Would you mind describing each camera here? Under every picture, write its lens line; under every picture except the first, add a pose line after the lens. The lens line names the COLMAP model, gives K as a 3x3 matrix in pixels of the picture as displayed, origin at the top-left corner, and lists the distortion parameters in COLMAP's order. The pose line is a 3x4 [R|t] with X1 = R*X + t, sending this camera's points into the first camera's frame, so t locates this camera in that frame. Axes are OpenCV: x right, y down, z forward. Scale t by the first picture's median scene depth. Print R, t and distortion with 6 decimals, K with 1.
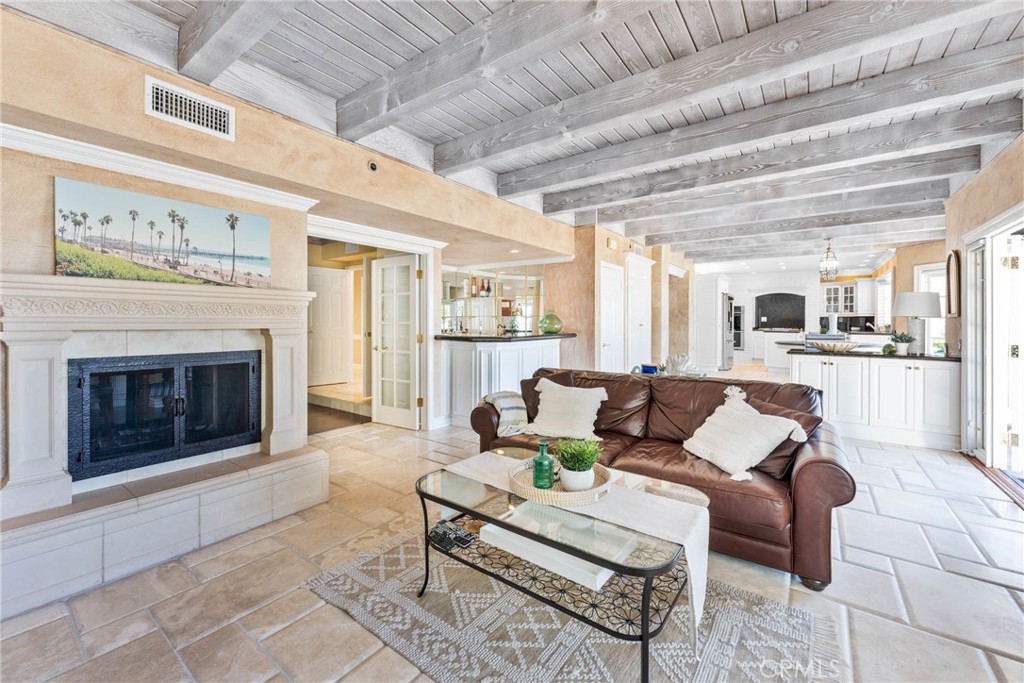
lens RADIAL K [[413.4, 0, 508.7], [0, 413.4, 323.0], [0, 0, 1]] dist [0.001528, 0.000110]
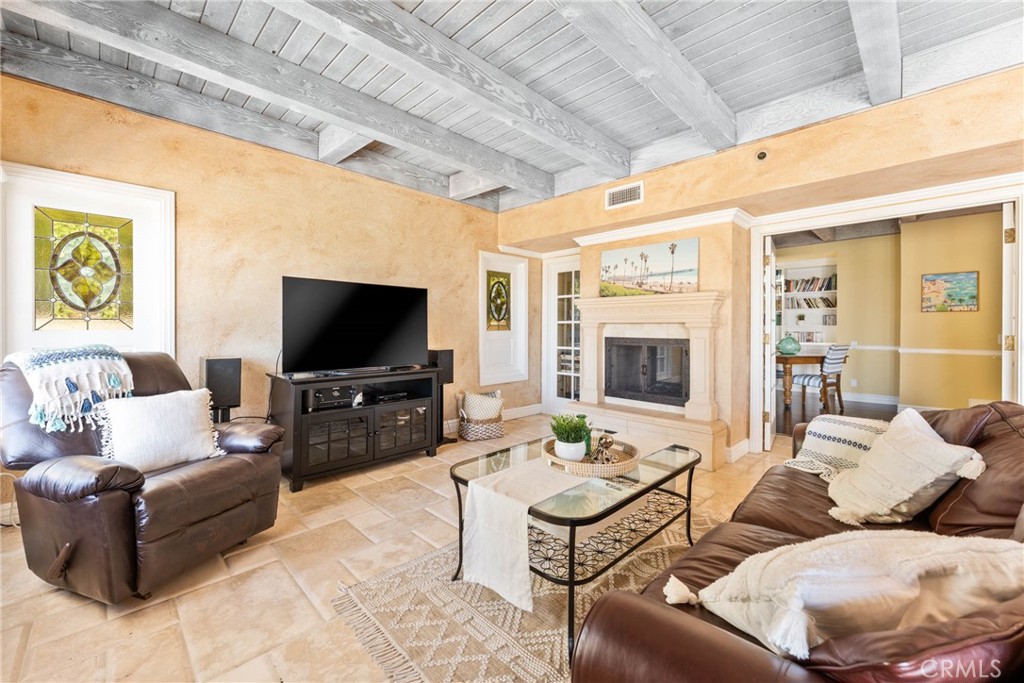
lens RADIAL K [[413.4, 0, 512.3], [0, 413.4, 332.3], [0, 0, 1]] dist [0.001528, 0.000110]
pose [[-0.149405, 0.008625, -0.988738, 0.873723], [-0.005091, 0.999942, 0.009492, 0.037975], [0.988763, 0.006452, -0.149352, 0.681278]]
